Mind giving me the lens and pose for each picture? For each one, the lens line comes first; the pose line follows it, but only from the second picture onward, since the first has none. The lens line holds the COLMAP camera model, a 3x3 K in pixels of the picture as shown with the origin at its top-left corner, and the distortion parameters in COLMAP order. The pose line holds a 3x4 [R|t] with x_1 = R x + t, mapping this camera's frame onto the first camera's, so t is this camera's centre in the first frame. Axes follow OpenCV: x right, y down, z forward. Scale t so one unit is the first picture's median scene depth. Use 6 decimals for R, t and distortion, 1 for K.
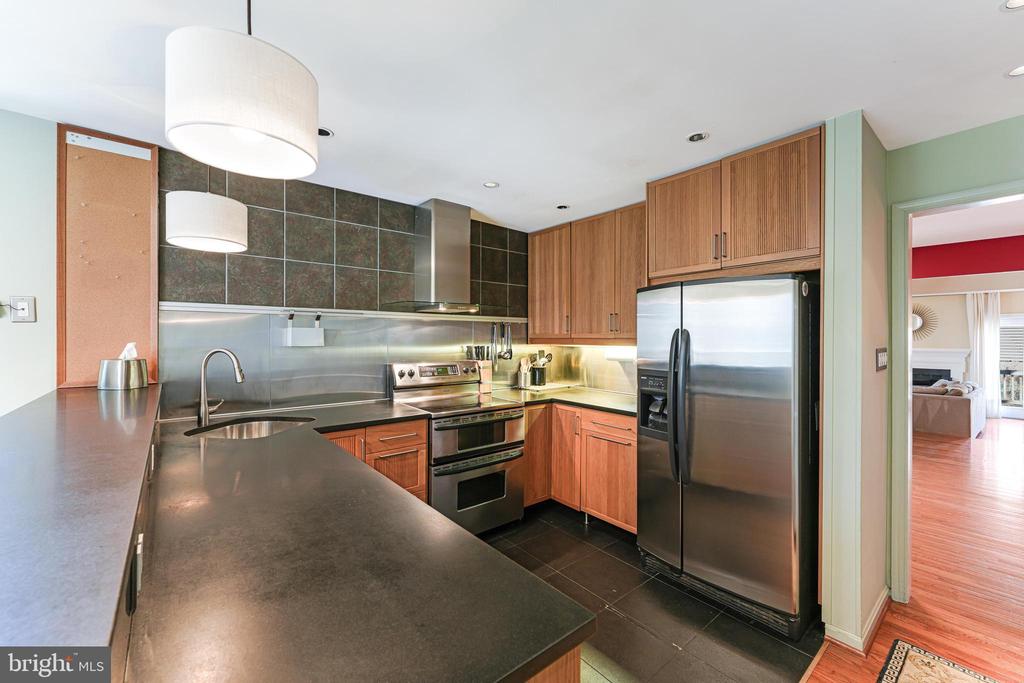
lens RADIAL K [[420.1, 0, 520.9], [0, 420.1, 338.5], [0, 0, 1]] dist [0.000710, -0.000746]
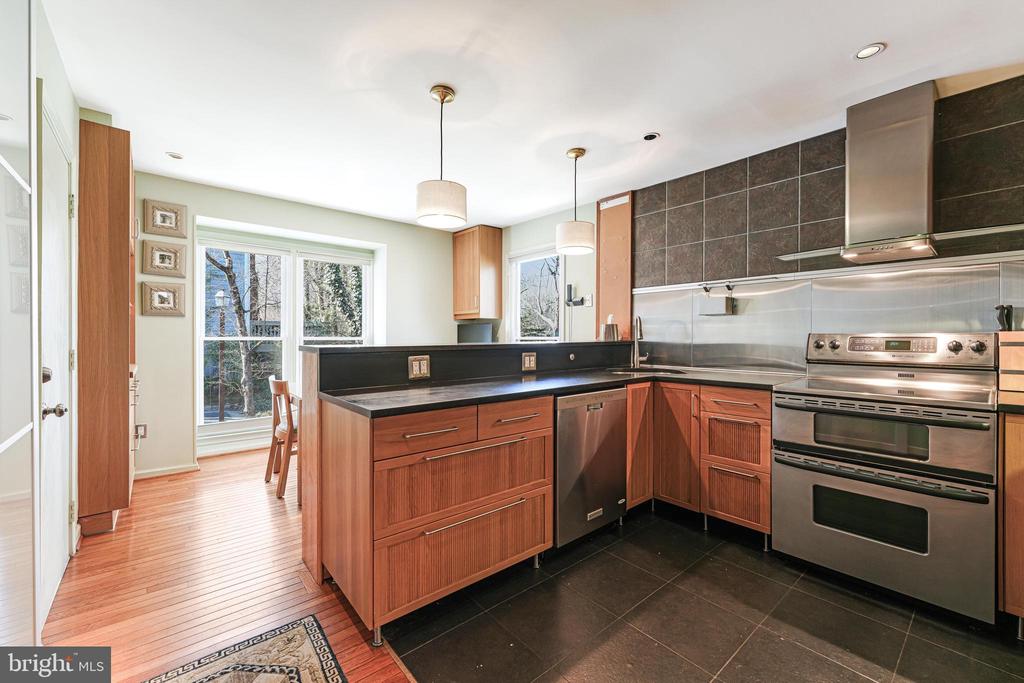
lens RADIAL K [[420.1, 0, 509.9], [0, 420.1, 338.5], [0, 0, 1]] dist [0.000710, -0.000746]
pose [[-0.008622, -0.000571, -0.999963, 0.536253], [-0.003814, 0.999993, -0.000538, 0.075068], [0.999956, 0.003810, -0.008624, 0.411366]]
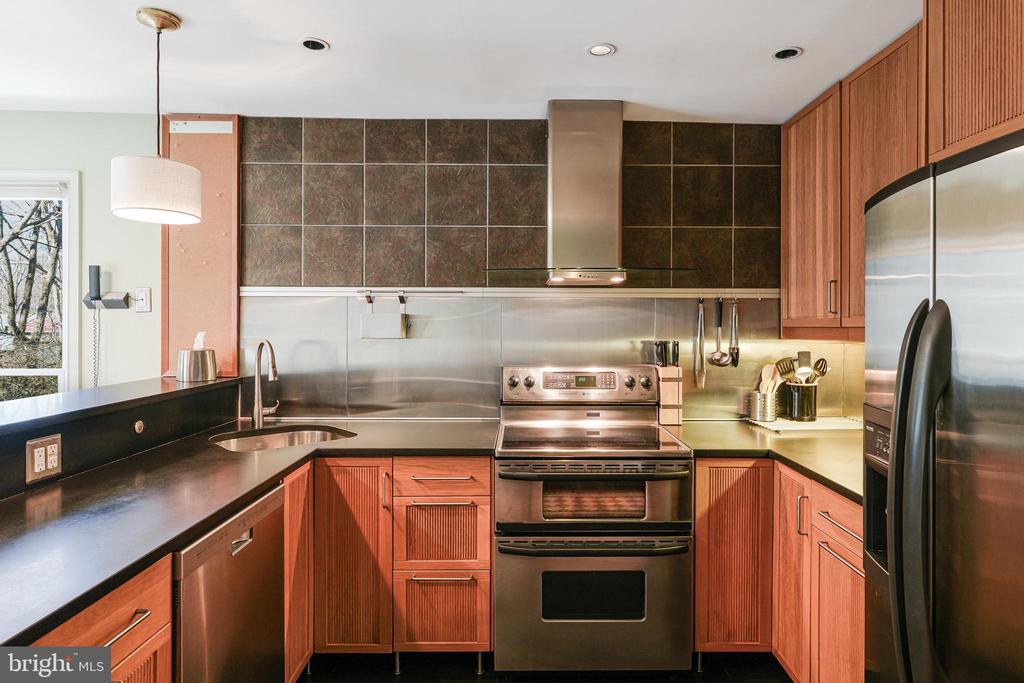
lens RADIAL K [[599.3, 0, 528.7], [0, 599.3, 330.2], [0, 0, 1]] dist [-0.000580, 0.000860]
pose [[0.764982, 0.002828, -0.644046, 0.333695], [-0.001030, 0.999994, 0.003167, 0.000613], [0.644051, -0.001759, 0.764980, 0.305685]]
